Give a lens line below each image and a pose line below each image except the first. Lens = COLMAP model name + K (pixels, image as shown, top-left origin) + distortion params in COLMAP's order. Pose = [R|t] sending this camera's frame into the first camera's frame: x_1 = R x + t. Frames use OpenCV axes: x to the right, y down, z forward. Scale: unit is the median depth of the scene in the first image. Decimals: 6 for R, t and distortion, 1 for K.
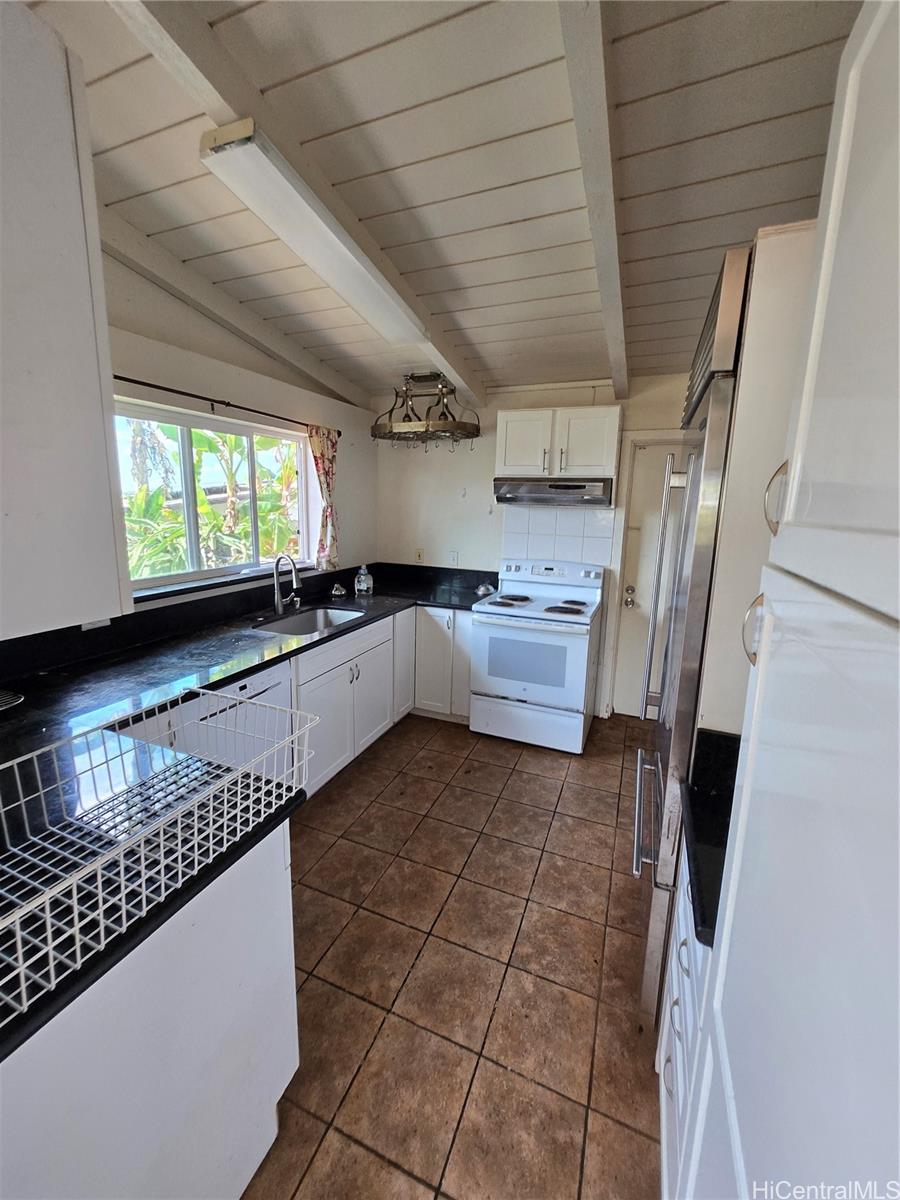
lens RADIAL K [[470.9, 0, 452.2], [0, 470.9, 592.5], [0, 0, 1]] dist [-0.002240, -0.000019]
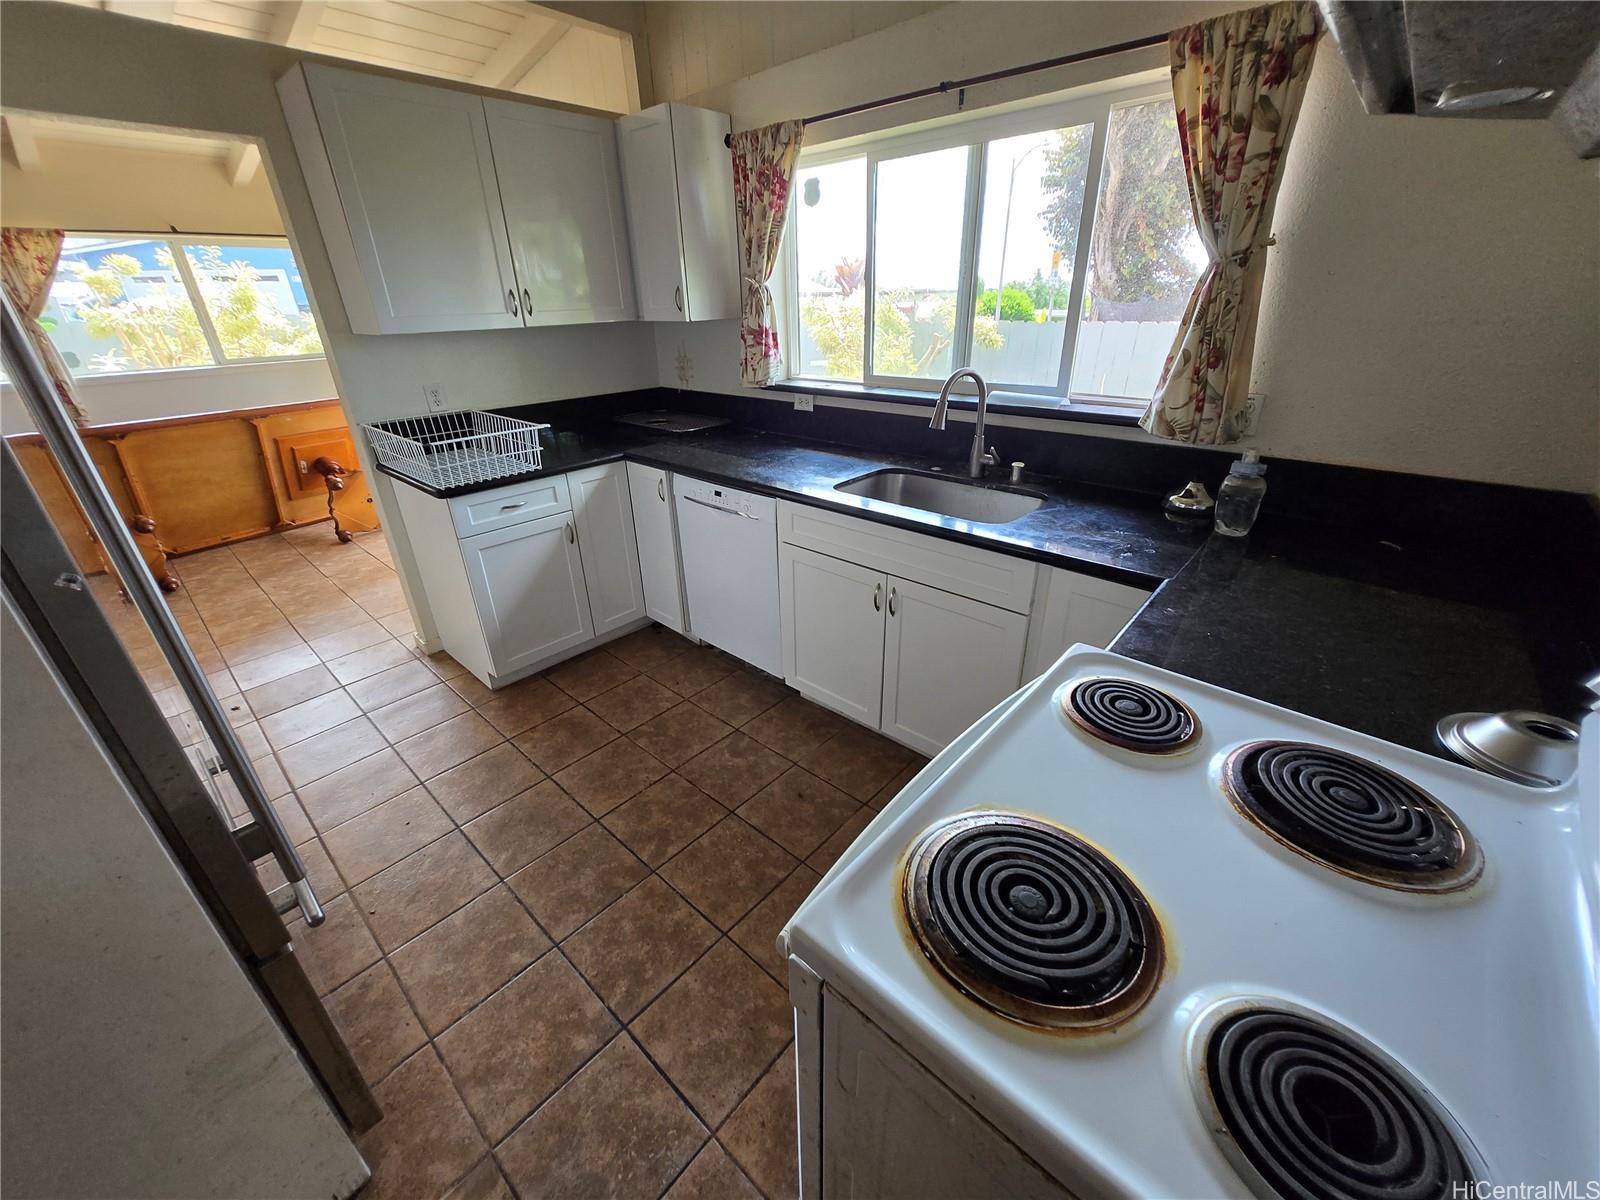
lens RADIAL K [[627.8, 0, 807.3], [0, 627.8, 600.0], [0, 0, 1]] dist [-0.002240, -0.000019]
pose [[-0.332557, 0.398900, -0.854567, 0.516669], [-0.165207, 0.867489, 0.469222, -0.182772], [0.928500, 0.297223, -0.222588, 1.208601]]
